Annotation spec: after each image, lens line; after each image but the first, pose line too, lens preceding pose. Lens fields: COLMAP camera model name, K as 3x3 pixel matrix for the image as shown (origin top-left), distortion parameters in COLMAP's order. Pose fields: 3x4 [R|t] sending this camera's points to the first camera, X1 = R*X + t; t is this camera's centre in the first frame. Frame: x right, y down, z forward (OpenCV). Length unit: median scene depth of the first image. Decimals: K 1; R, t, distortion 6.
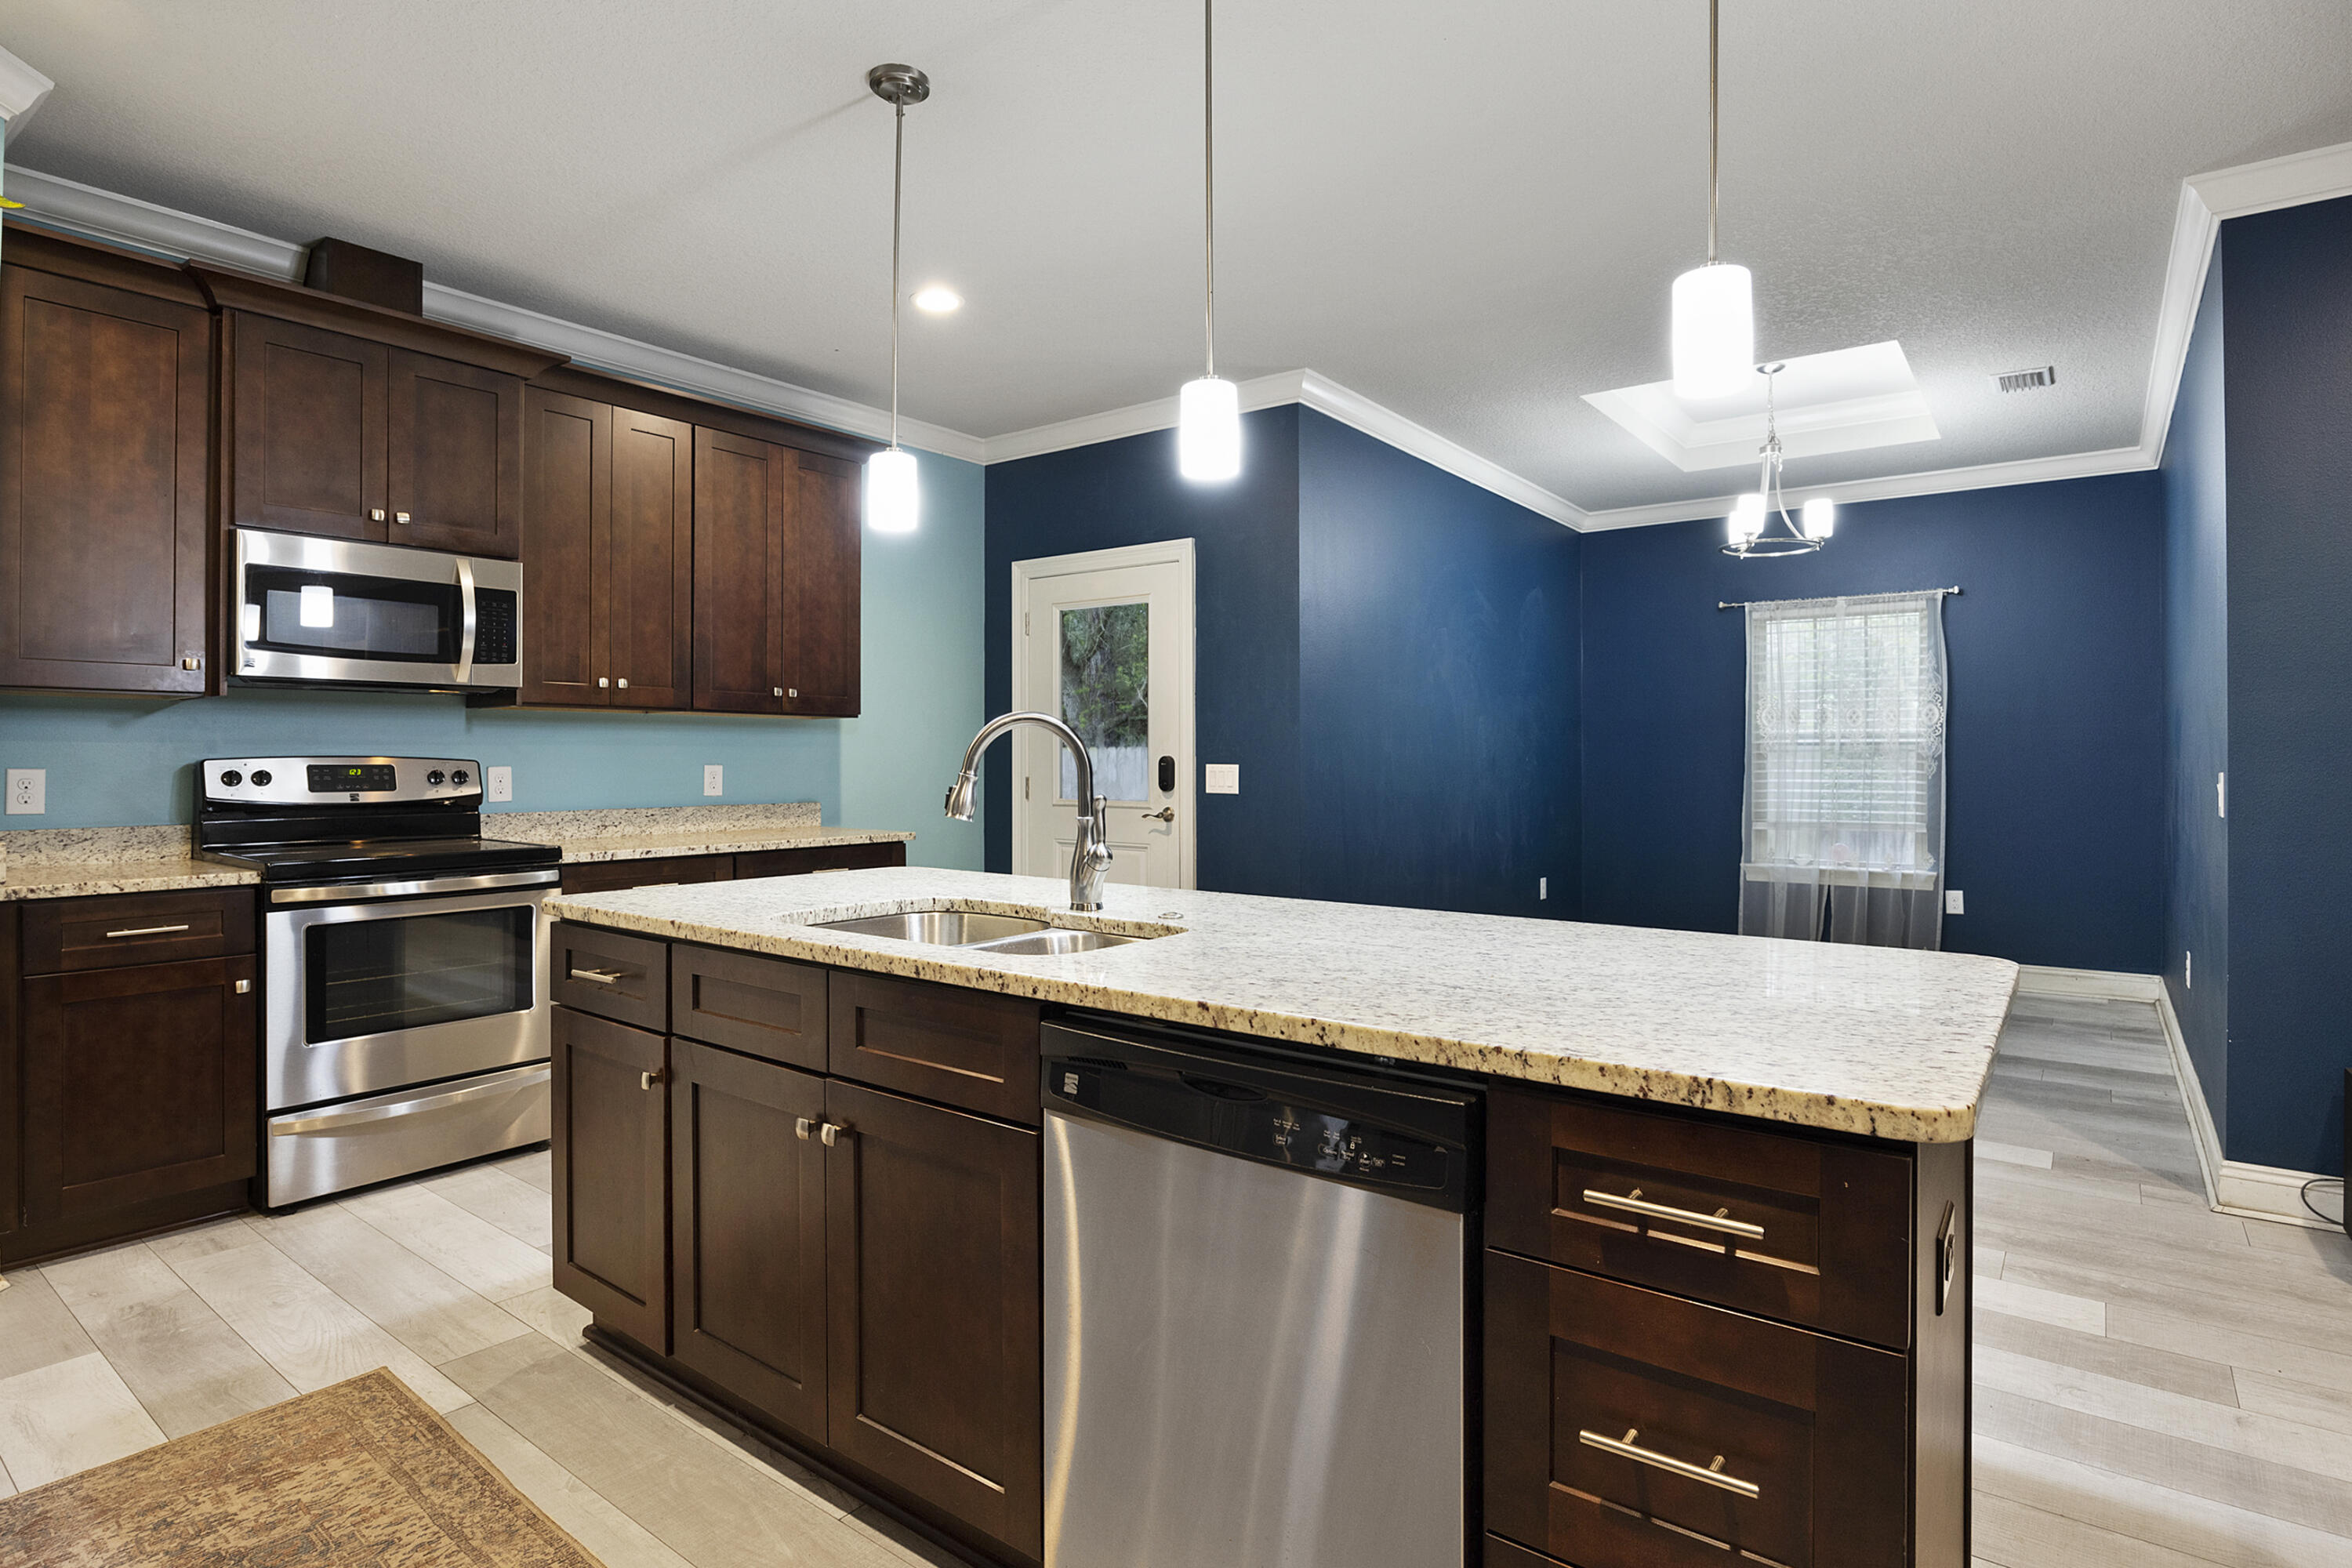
lens RADIAL K [[1189.3, 0, 1179.6], [0, 1189.3, 761.5], [0, 0, 1]] dist [-0.016071, 0.000443]
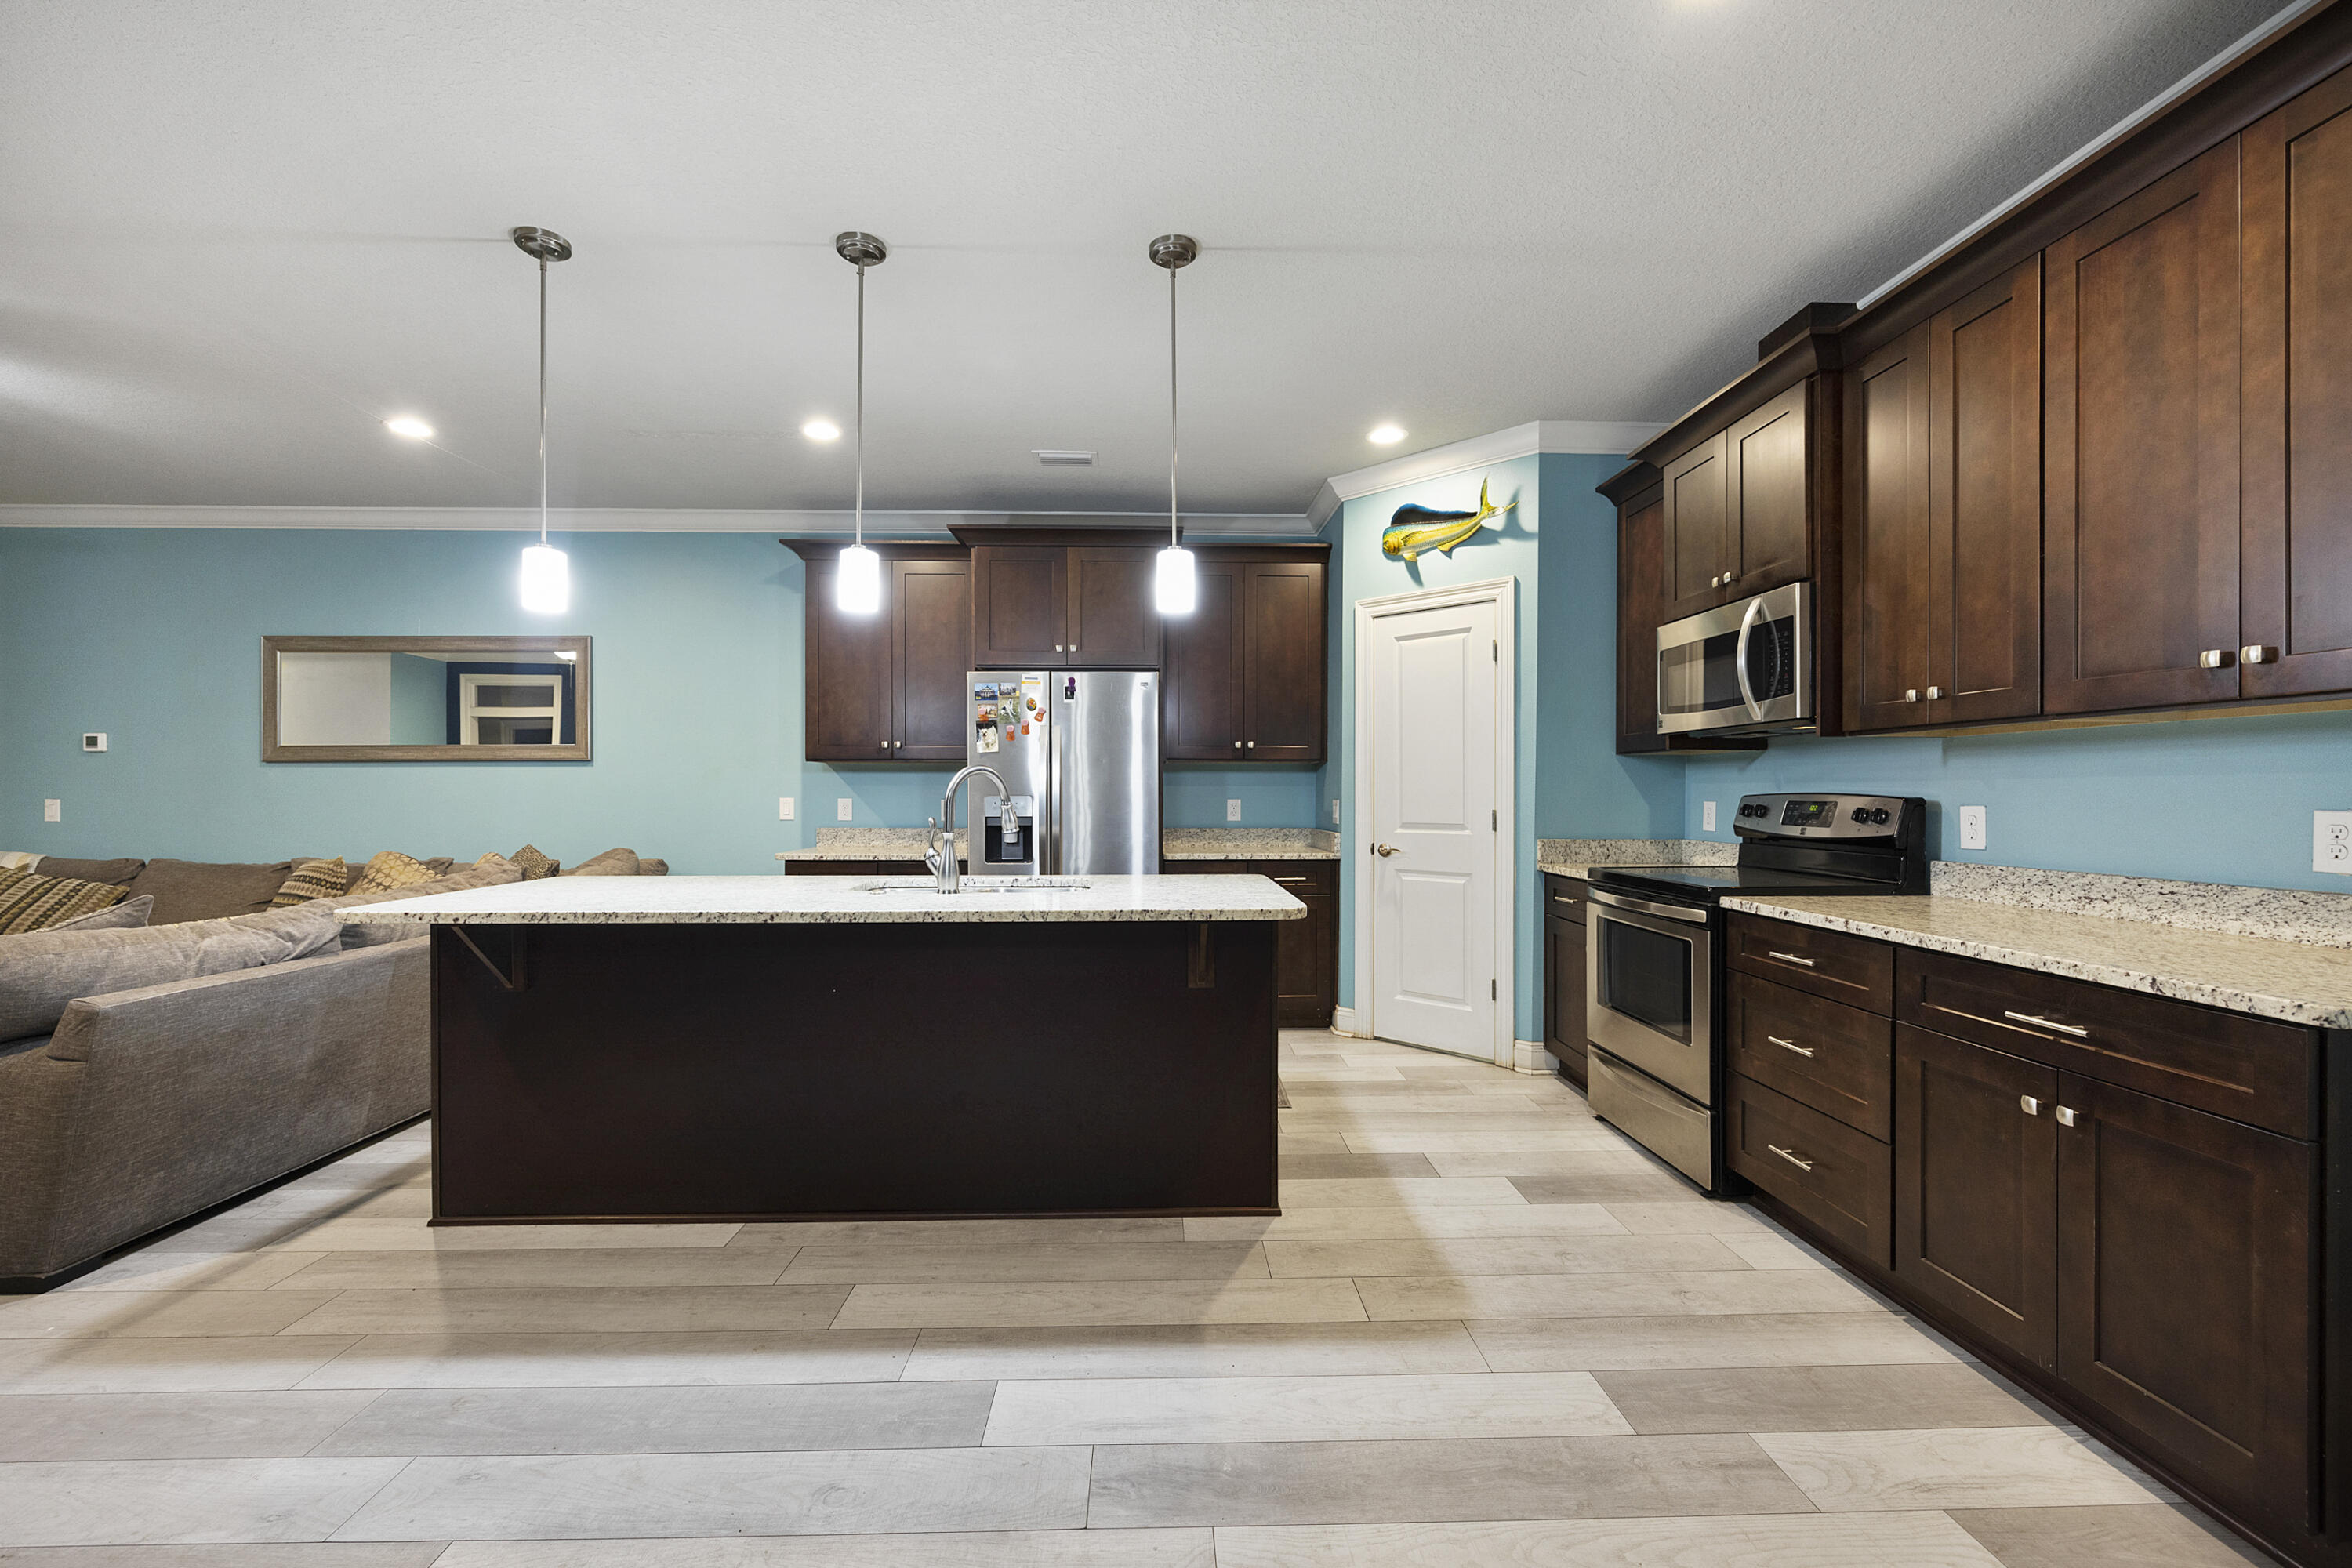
lens RADIAL K [[943.3, 0, 1171.2], [0, 943.3, 786.3], [0, 0, 1]] dist [-0.003946, -0.000150]
pose [[-0.779674, -0.001500, -0.626184, 0.283850], [0.000753, 0.999994, -0.003333, -0.007876], [0.626186, -0.003070, -0.779668, 1.281179]]
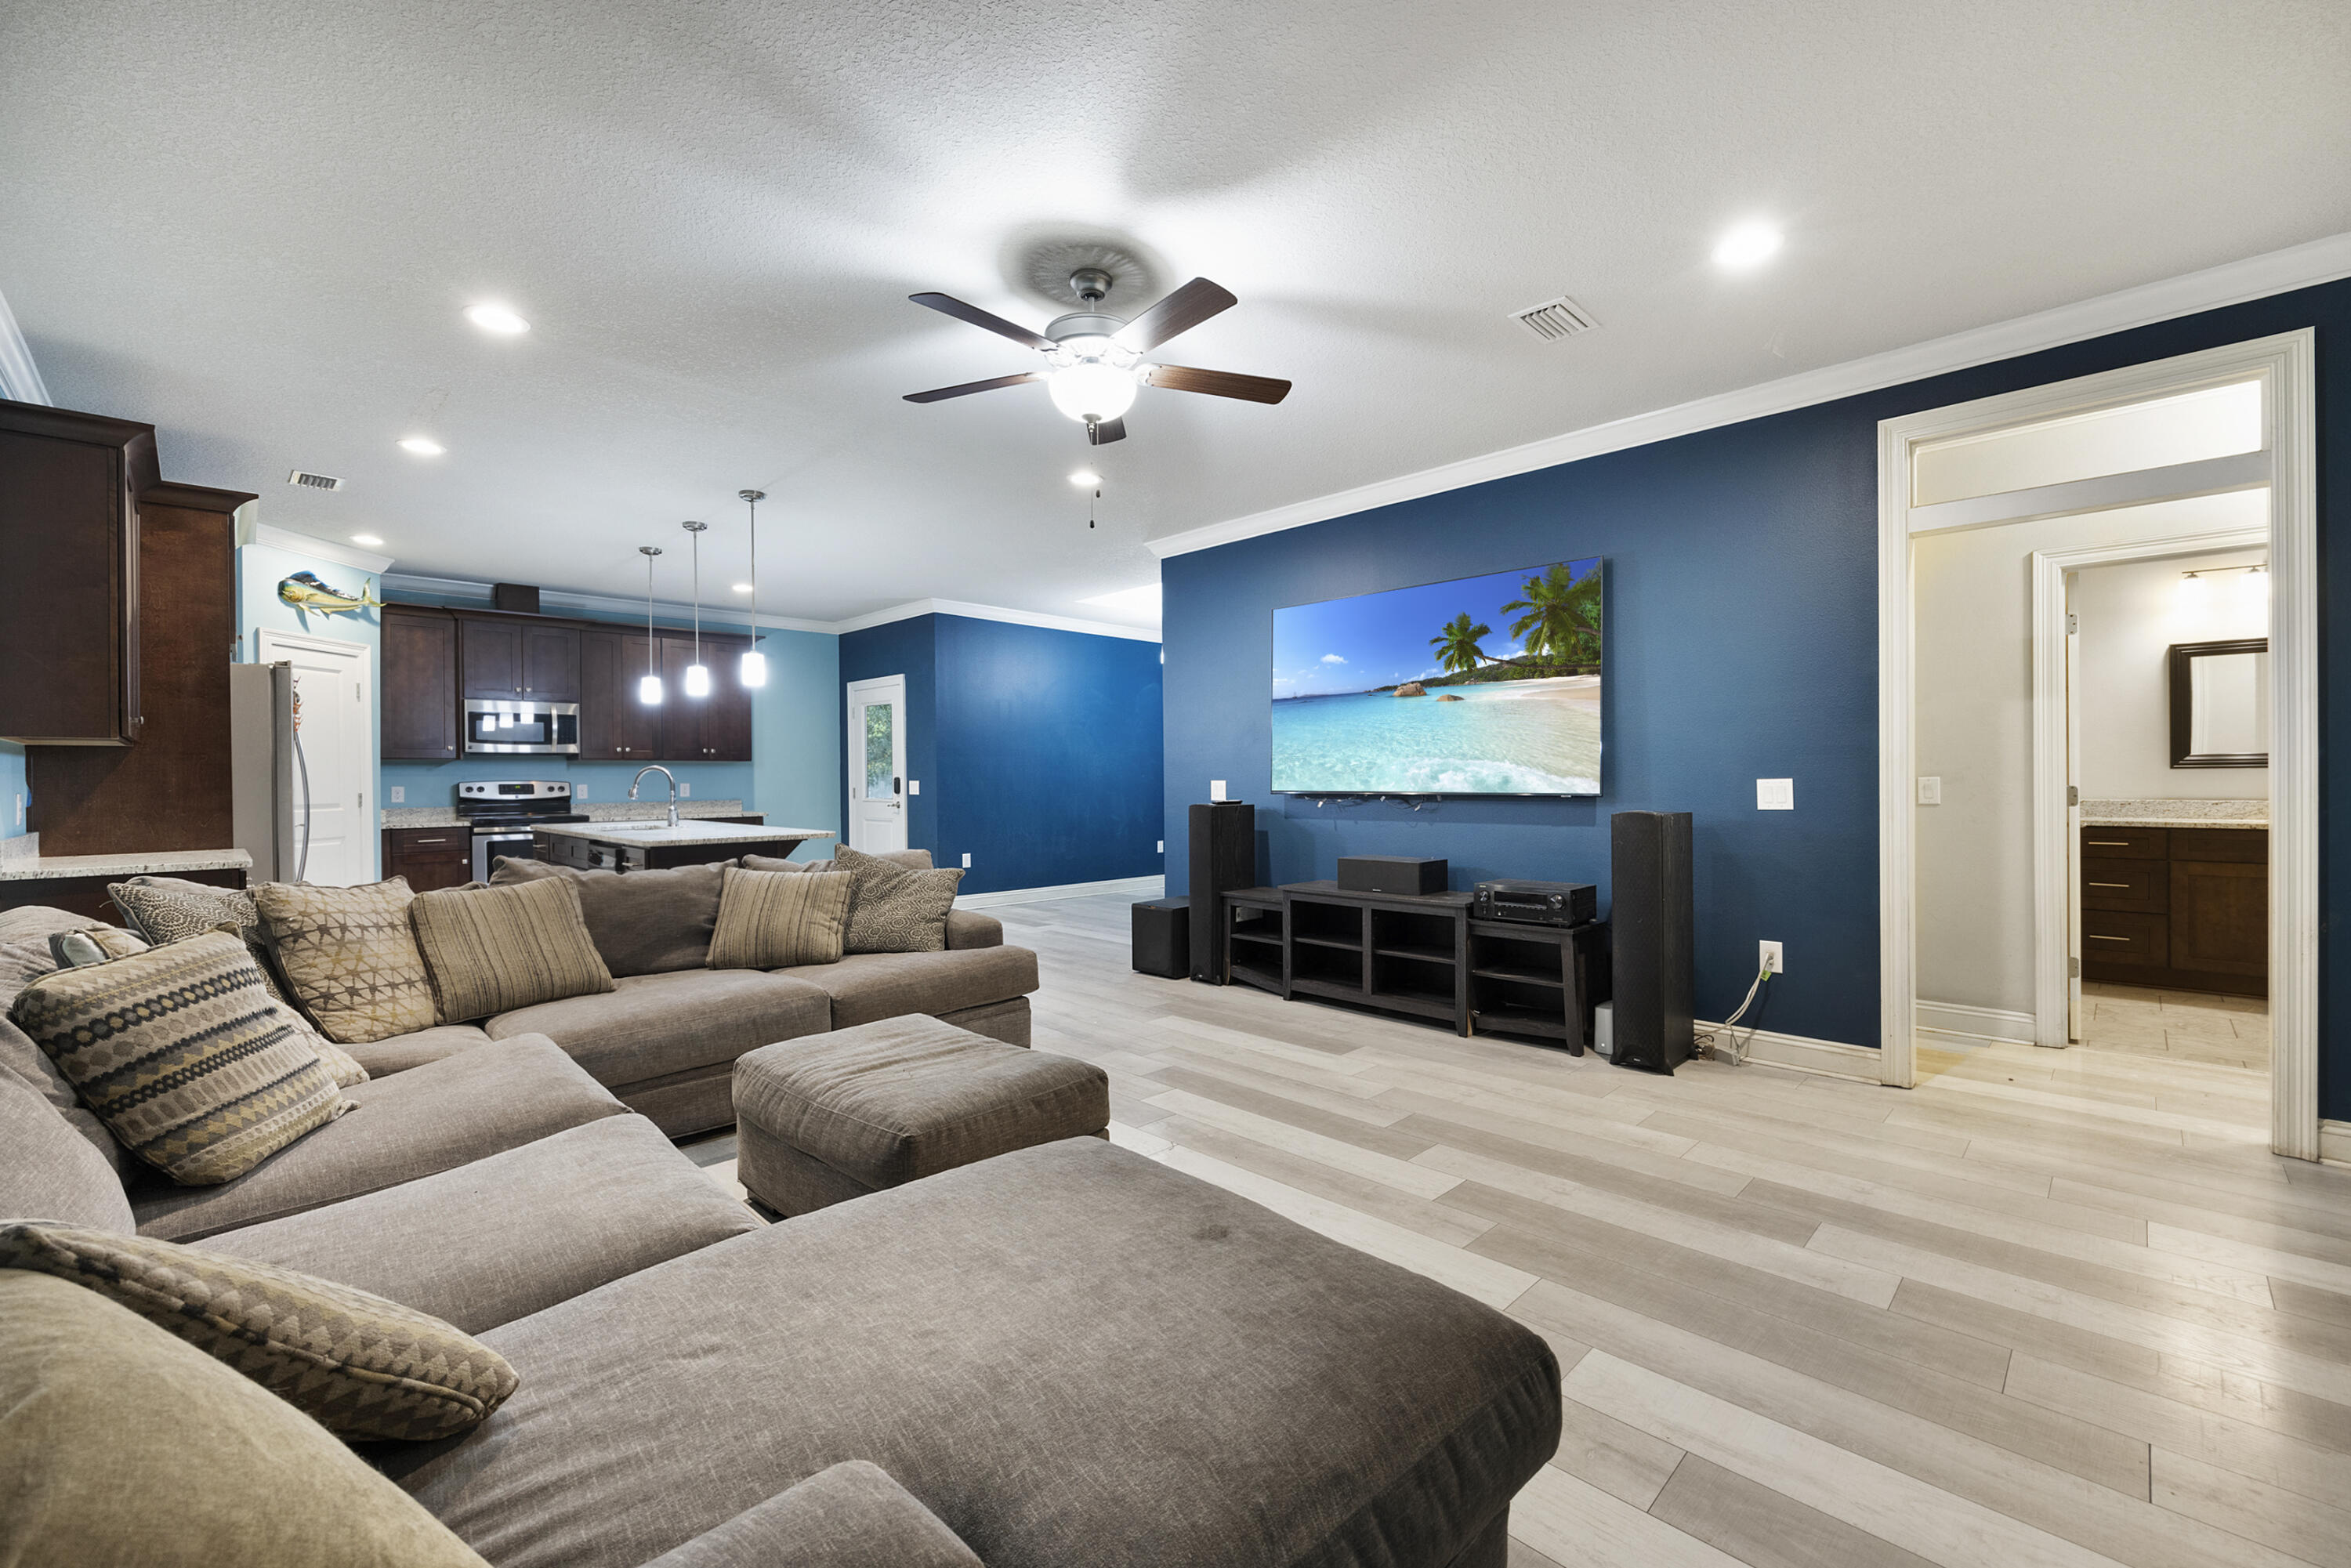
lens RADIAL K [[942.9, 0, 1170.7], [0, 942.9, 786.3], [0, 0, 1]] dist [-0.003946, -0.000150]
pose [[0.989870, -0.007100, -0.141800, 0.988354], [0.008422, 0.999926, 0.008723, 0.001796], [0.141728, -0.009829, 0.989857, -0.819391]]
